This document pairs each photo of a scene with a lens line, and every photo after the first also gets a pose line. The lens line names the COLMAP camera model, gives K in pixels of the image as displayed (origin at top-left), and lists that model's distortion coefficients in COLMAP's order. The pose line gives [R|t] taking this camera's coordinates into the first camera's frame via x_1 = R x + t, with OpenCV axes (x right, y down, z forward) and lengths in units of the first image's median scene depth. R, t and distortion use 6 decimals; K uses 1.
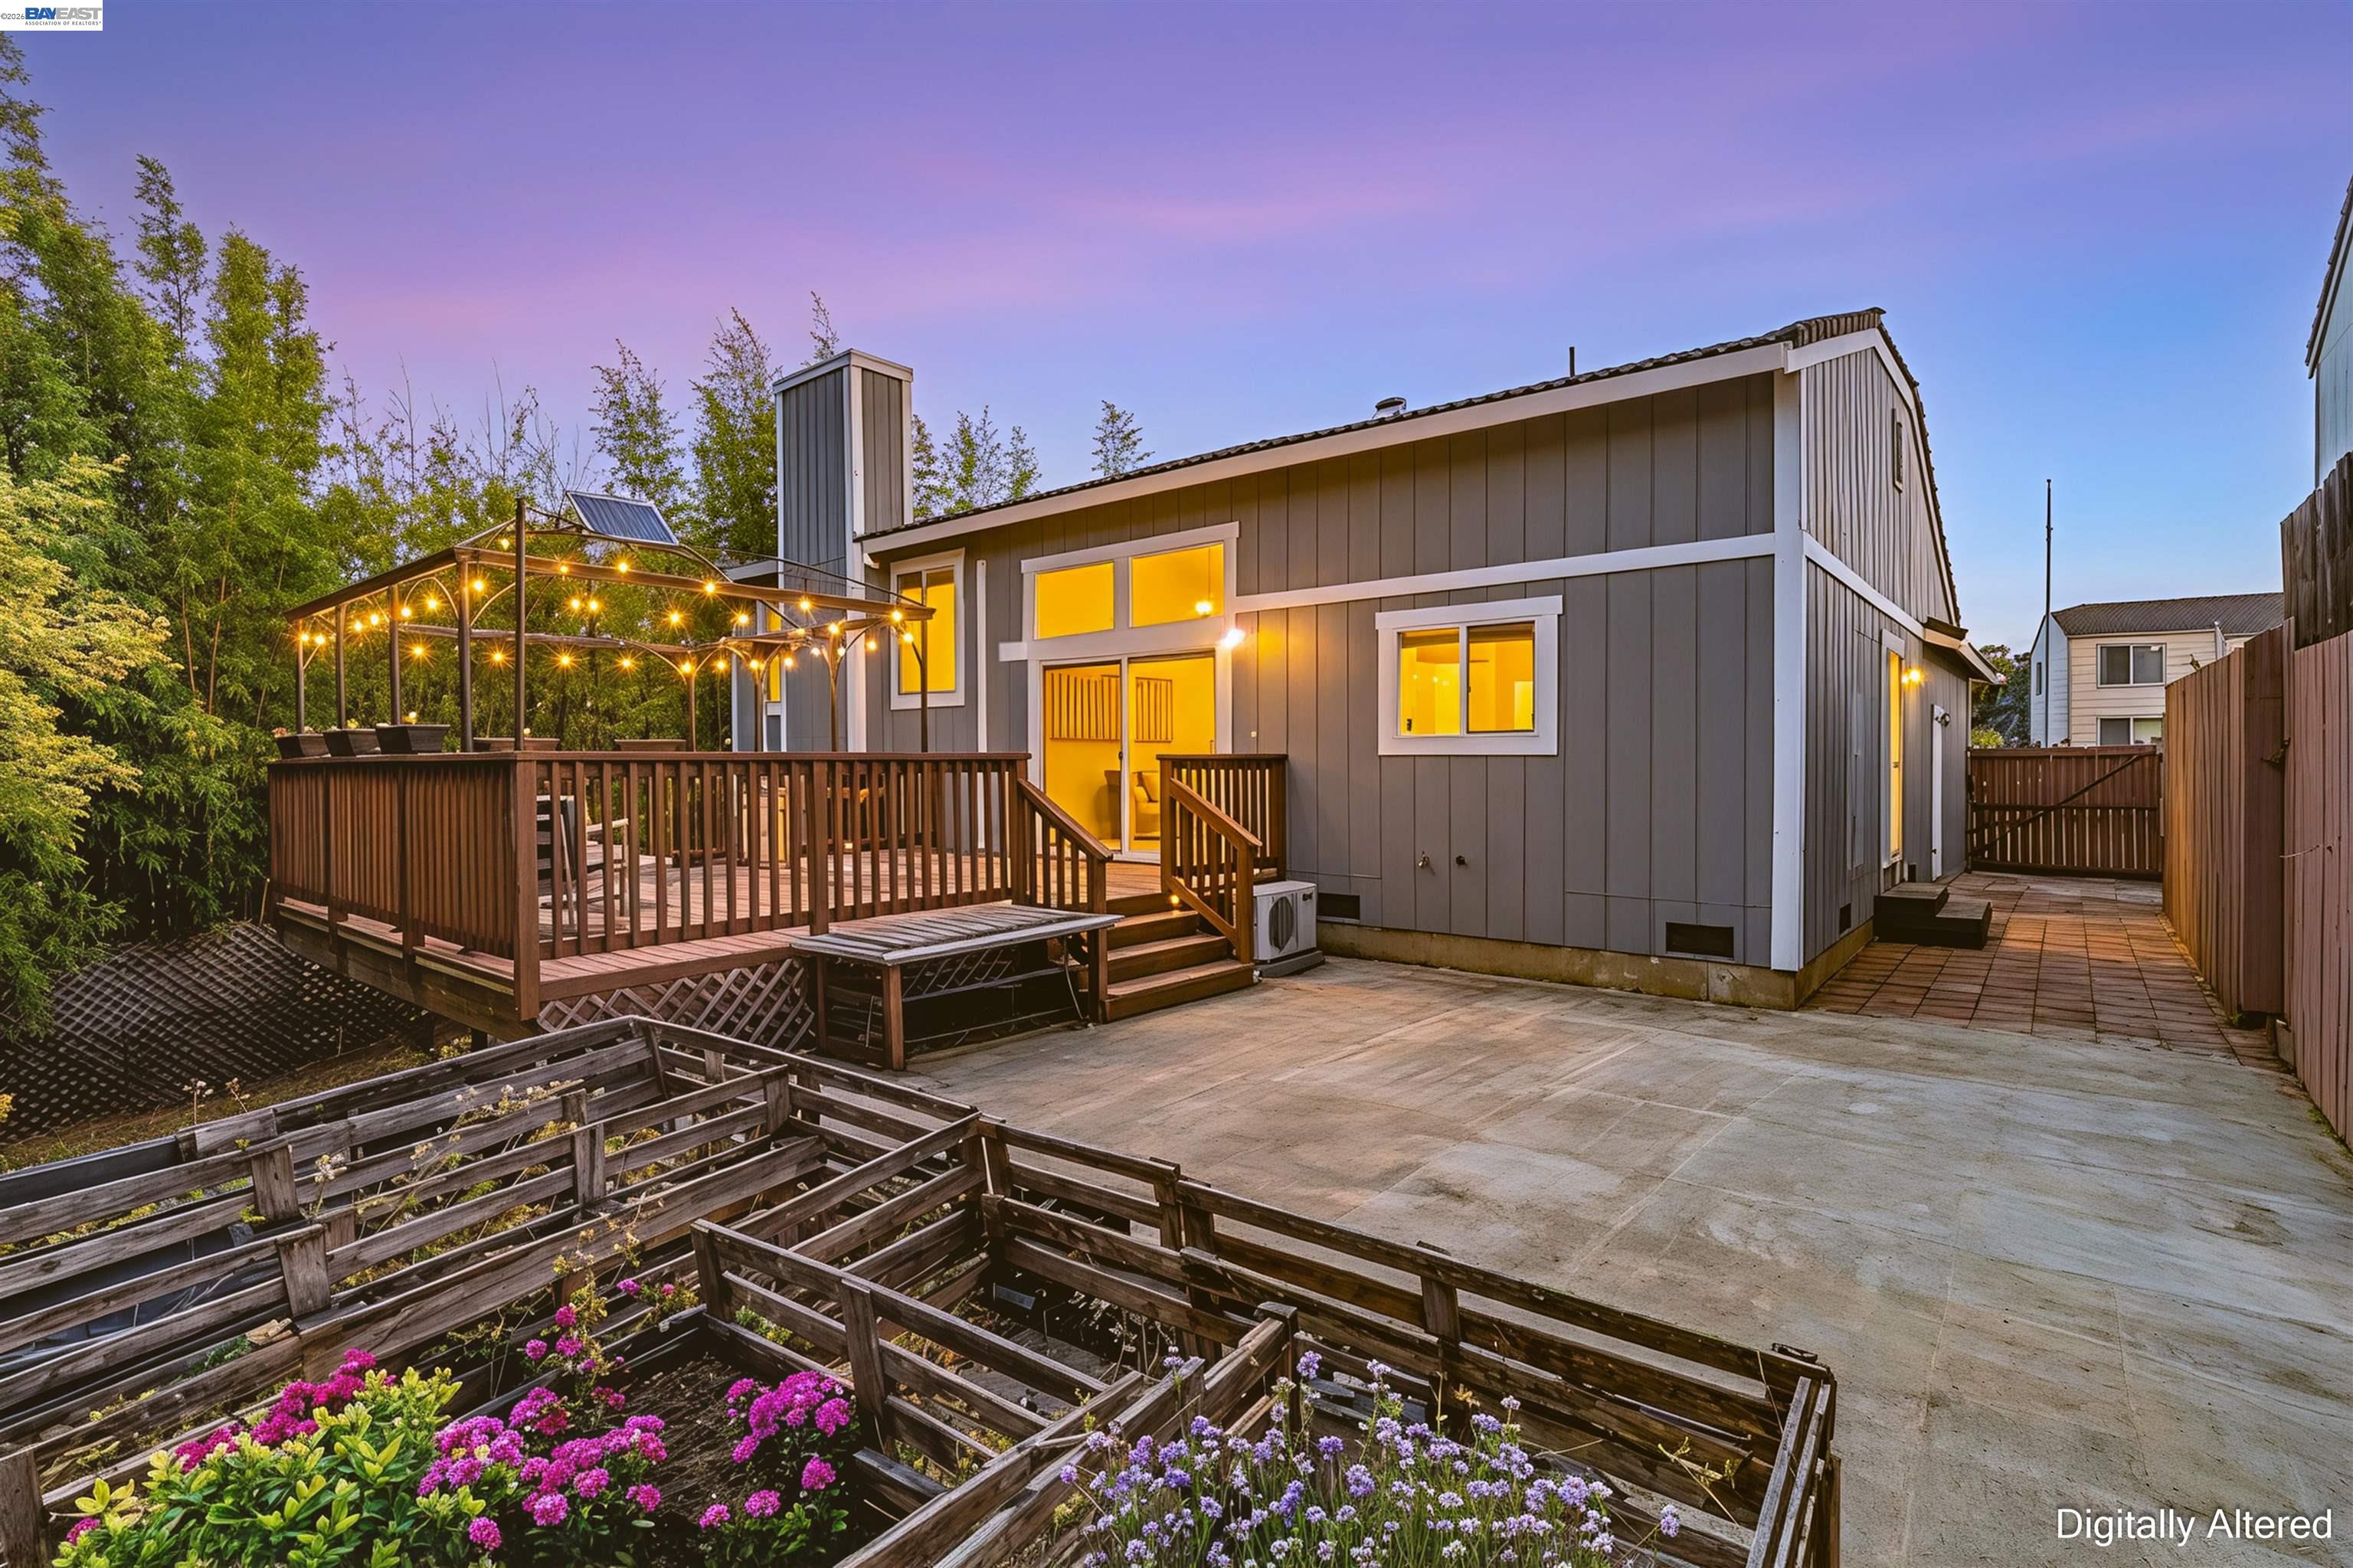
lens RADIAL K [[1032.2, 0, 1176.5], [0, 1032.2, 784.0], [0, 0, 1]] dist [0.000804, -0.016617]
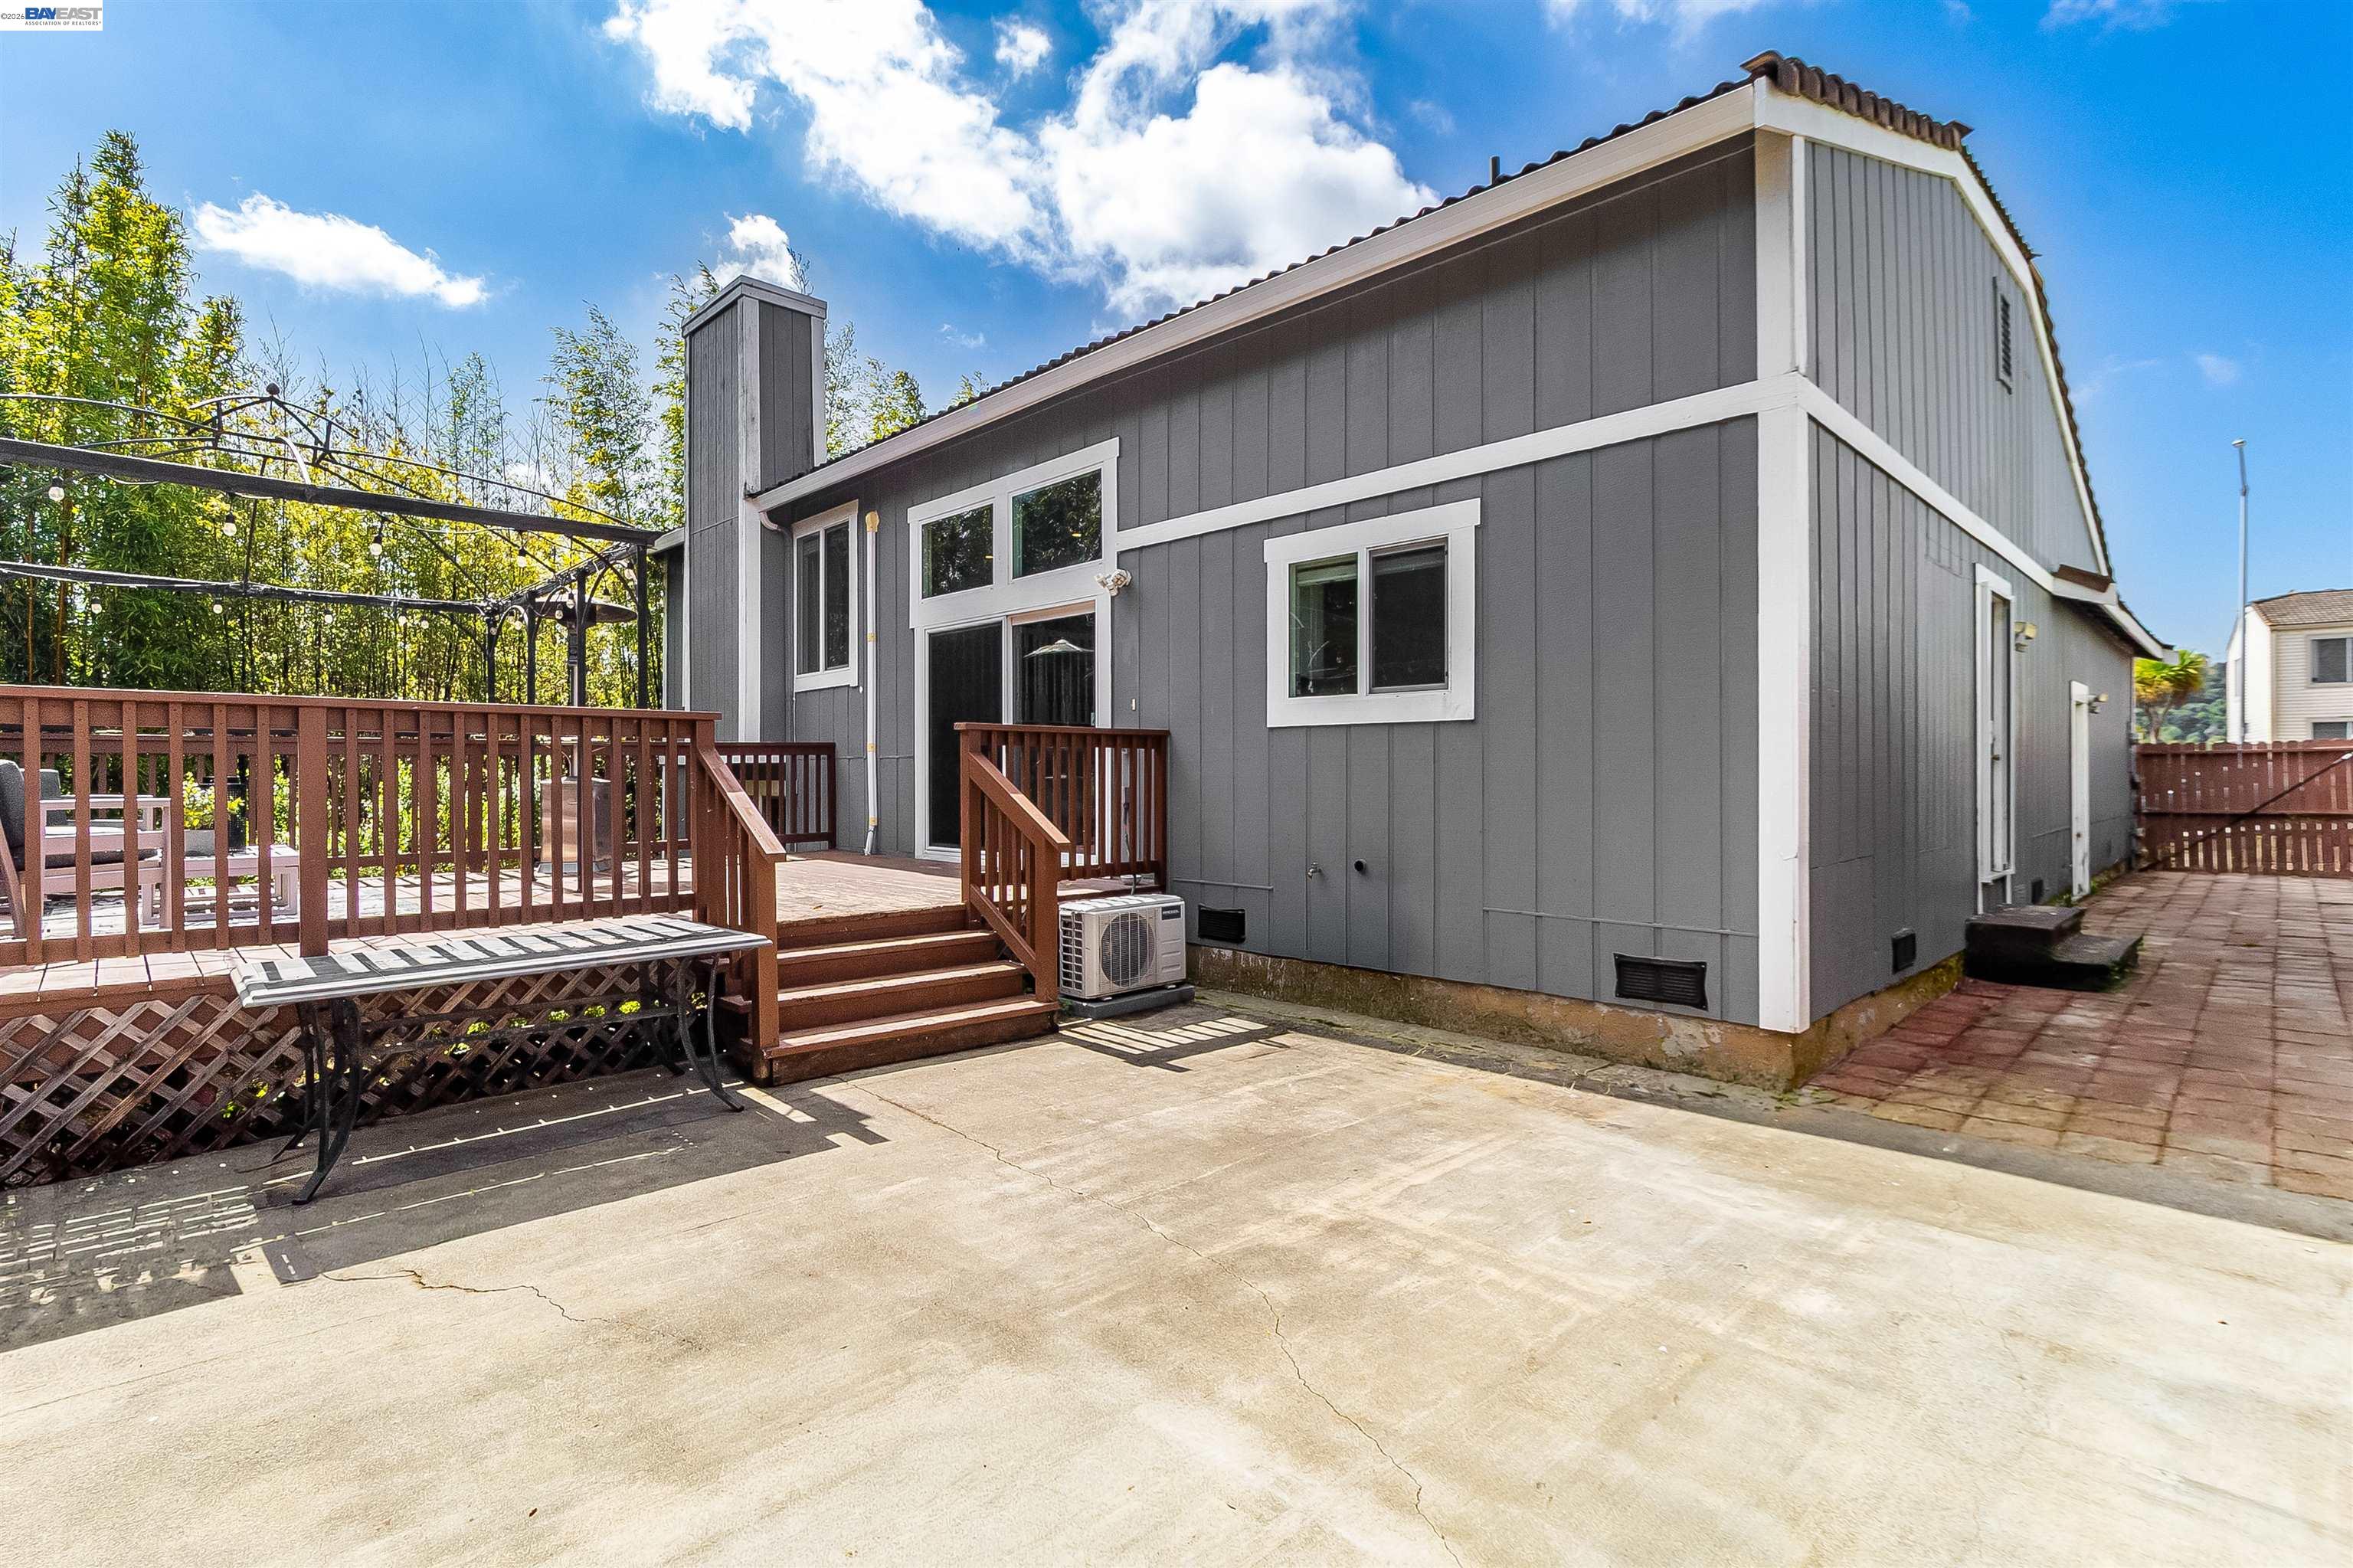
lens RADIAL K [[1089.4, 0, 1172.7], [0, 1089.4, 776.7], [0, 0, 1]] dist [-0.014965, -0.000225]
pose [[0.996433, 0.000323, -0.084389, 0.205434], [-0.001694, 0.999868, -0.016181, 0.022817], [0.084373, 0.016267, 0.996301, 0.208938]]
